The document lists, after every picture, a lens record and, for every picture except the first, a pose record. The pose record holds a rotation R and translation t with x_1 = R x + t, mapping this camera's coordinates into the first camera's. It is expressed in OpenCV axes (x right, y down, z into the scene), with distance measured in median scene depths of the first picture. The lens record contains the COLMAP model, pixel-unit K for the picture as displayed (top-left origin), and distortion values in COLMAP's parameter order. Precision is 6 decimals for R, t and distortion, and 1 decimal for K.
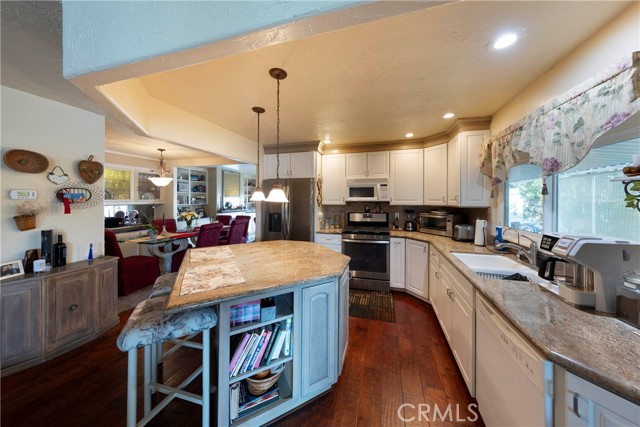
lens RADIAL K [[214.1, 0, 329.6], [0, 214.1, 195.5], [0, 0, 1]] dist [0.007218, -0.000320]
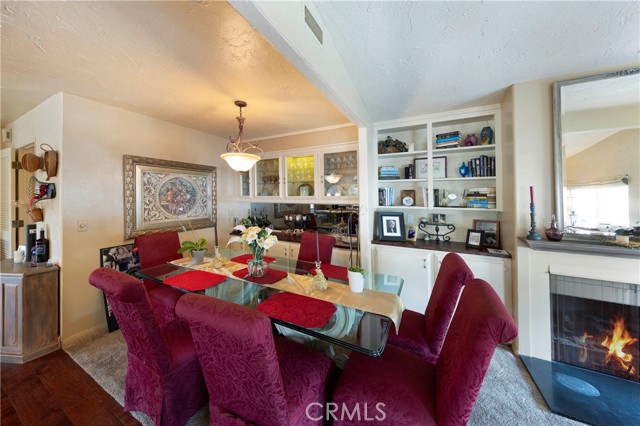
lens RADIAL K [[214.0, 0, 304.4], [0, 214.0, 192.4], [0, 0, 1]] dist [-0.001885, -0.000231]
pose [[-0.210977, -0.015188, -0.977373, -0.442100], [0.013465, 0.999739, -0.018442, 0.031993], [0.977398, -0.017051, -0.210717, 1.830463]]
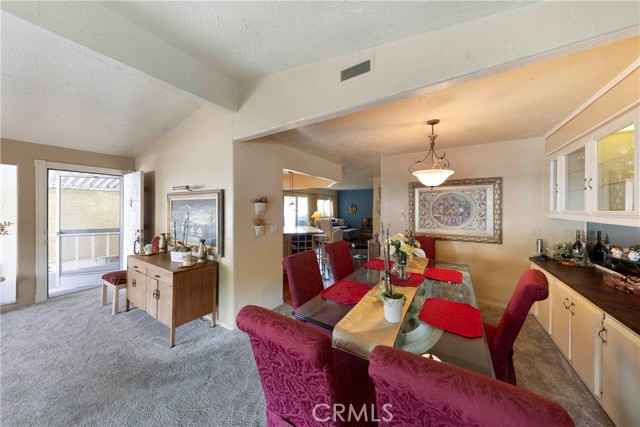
lens RADIAL K [[202.1, 0, 324.2], [0, 202.1, 208.5], [0, 0, 1]] dist [-0.002008, -0.000211]
pose [[-0.962191, -0.000799, 0.272373, -0.947943], [-0.005339, 0.999859, -0.015930, 0.038295], [-0.272322, -0.016782, -0.962060, 2.291009]]
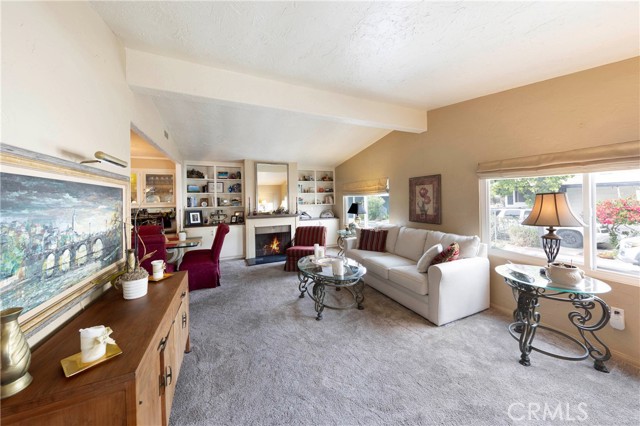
lens RADIAL K [[214.1, 0, 320.3], [0, 214.1, 195.0], [0, 0, 1]] dist [0.007218, -0.000320]
pose [[0.669772, -0.027598, -0.742054, 0.531678], [0.029049, 0.999518, -0.010955, 0.030507], [0.741998, -0.014218, 0.670251, 1.593874]]
